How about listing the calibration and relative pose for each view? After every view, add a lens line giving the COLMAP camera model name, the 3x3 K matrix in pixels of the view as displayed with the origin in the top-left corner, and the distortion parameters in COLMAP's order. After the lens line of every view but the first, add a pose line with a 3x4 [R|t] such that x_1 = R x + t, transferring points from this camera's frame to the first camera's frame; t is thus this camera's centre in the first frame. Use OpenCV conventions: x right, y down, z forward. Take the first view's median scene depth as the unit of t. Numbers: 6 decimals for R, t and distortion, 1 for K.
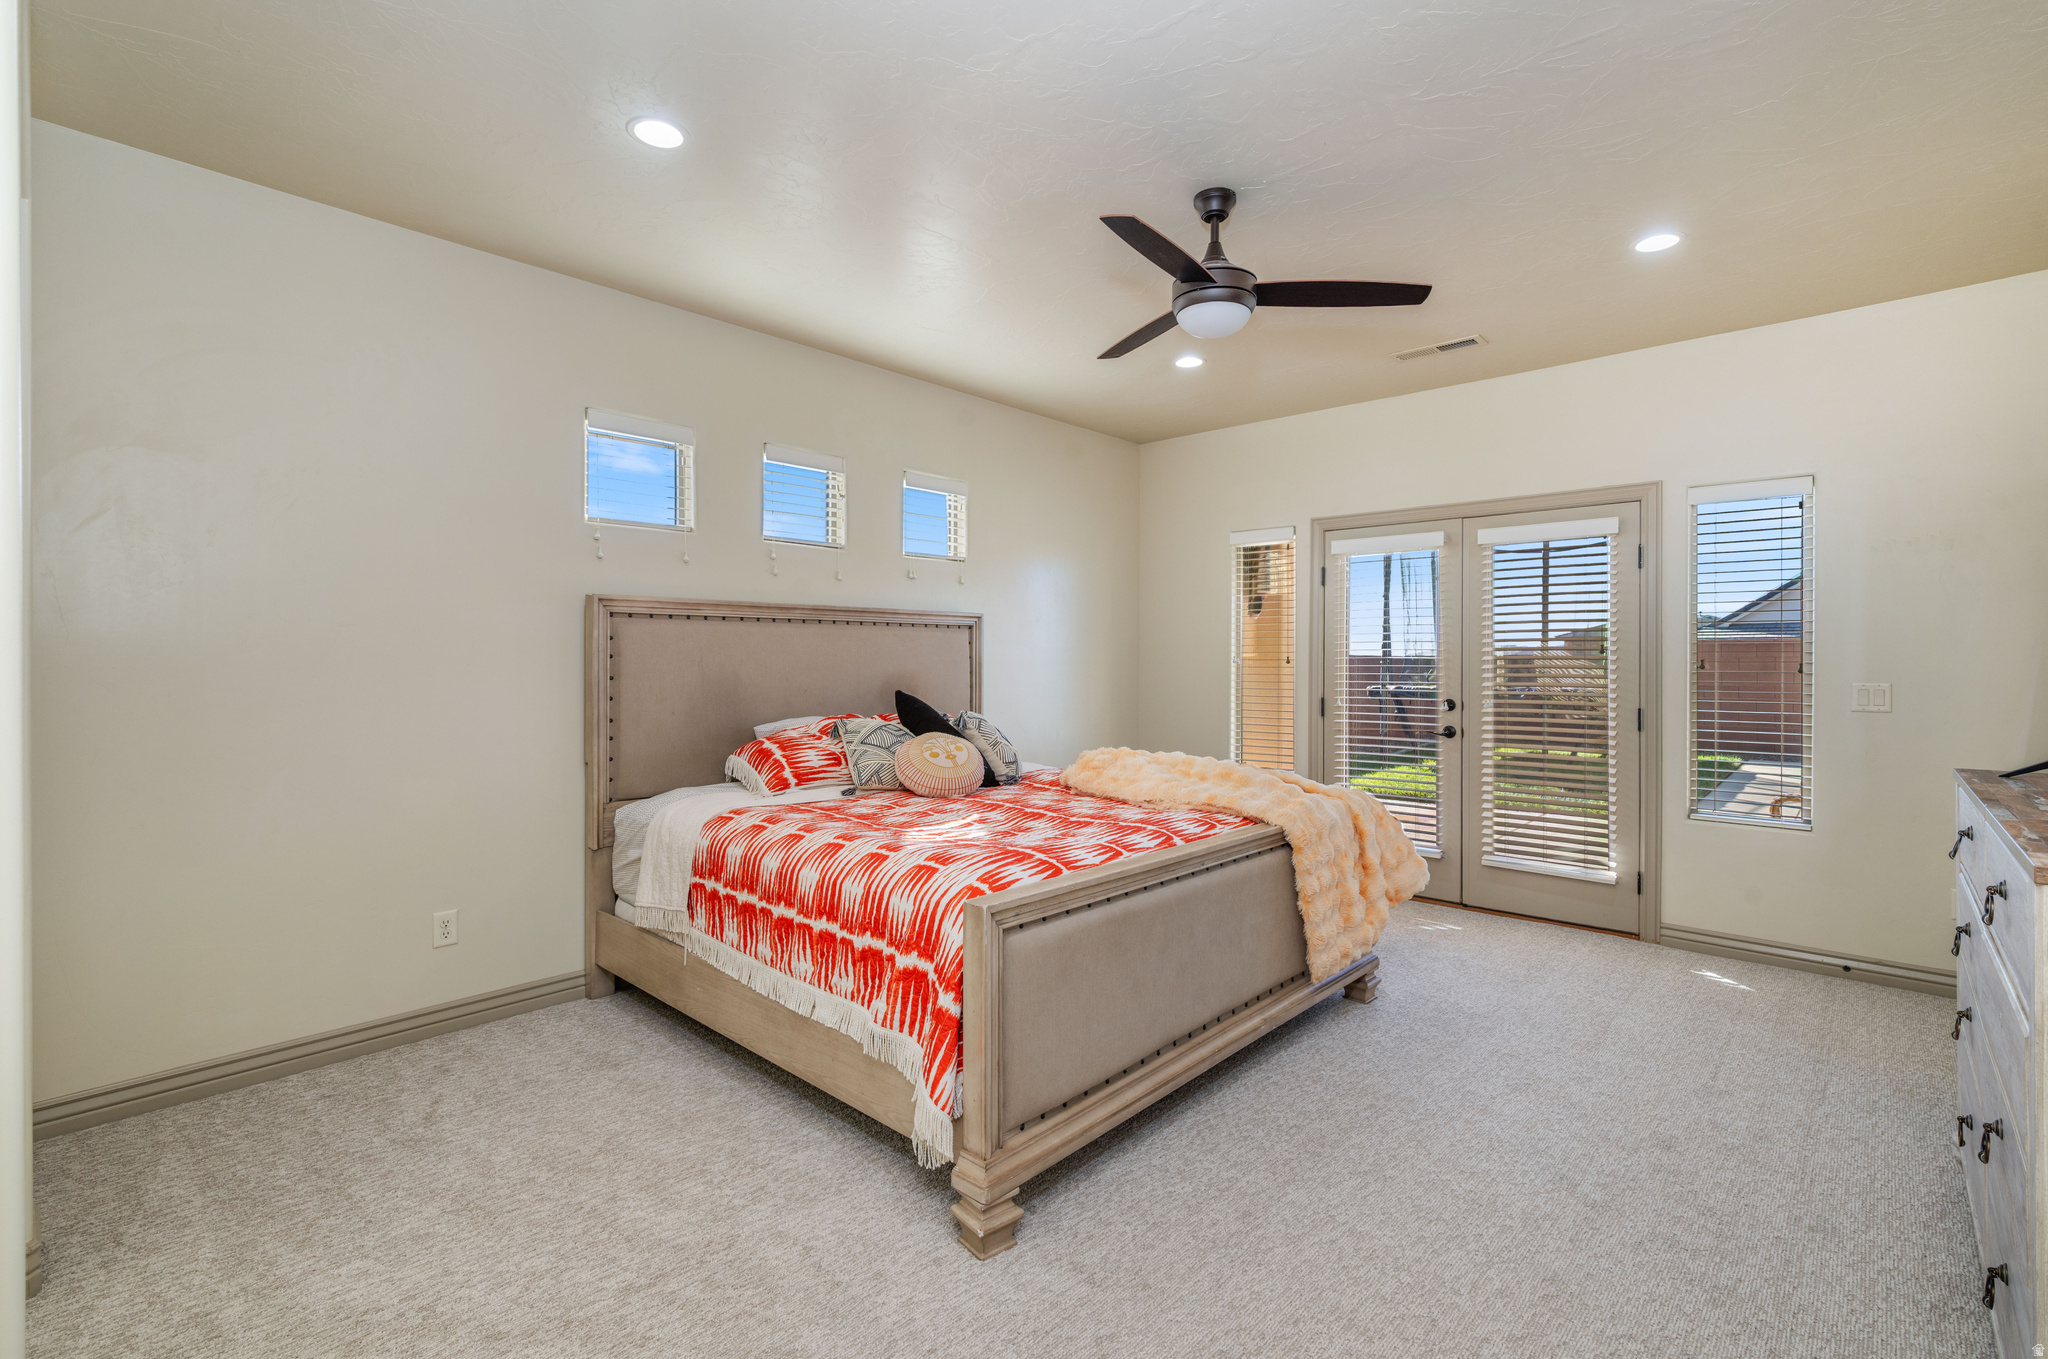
lens RADIAL K [[917.6, 0, 1019.8], [0, 917.6, 684.5], [0, 0, 1]] dist [0.001152, 0.000341]
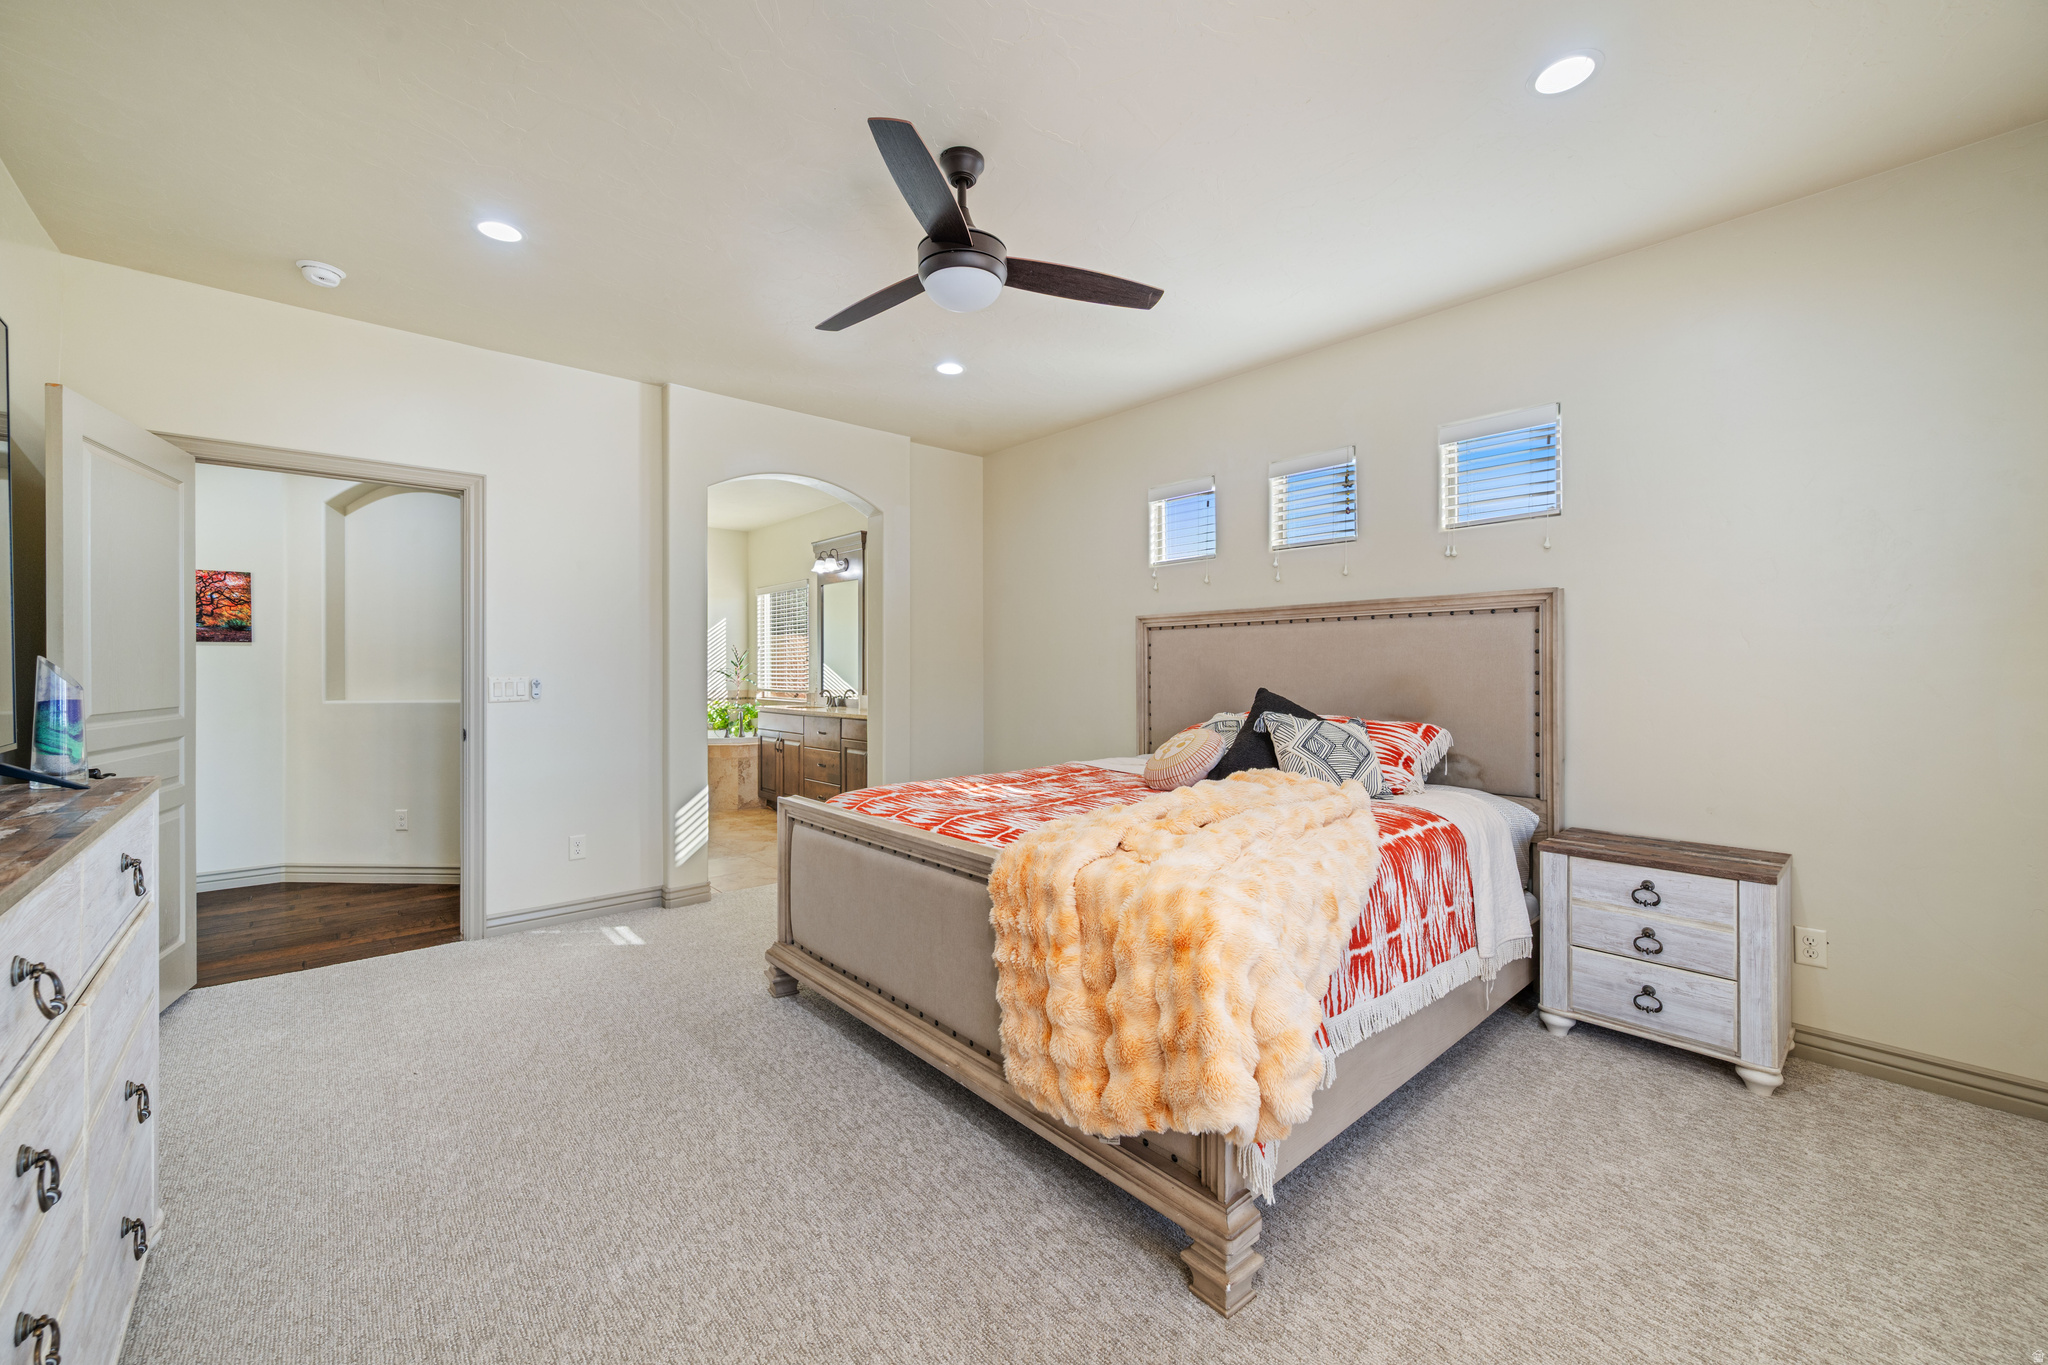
lens RADIAL K [[804.3, 0, 1019.3], [0, 804.3, 663.5], [0, 0, 1]] dist [0.000242, 0.000096]
pose [[-0.095909, -0.003254, -0.995385, 0.835922], [-0.016437, 0.999863, -0.001684, -0.015290], [0.995254, 0.016200, -0.095949, 0.912668]]
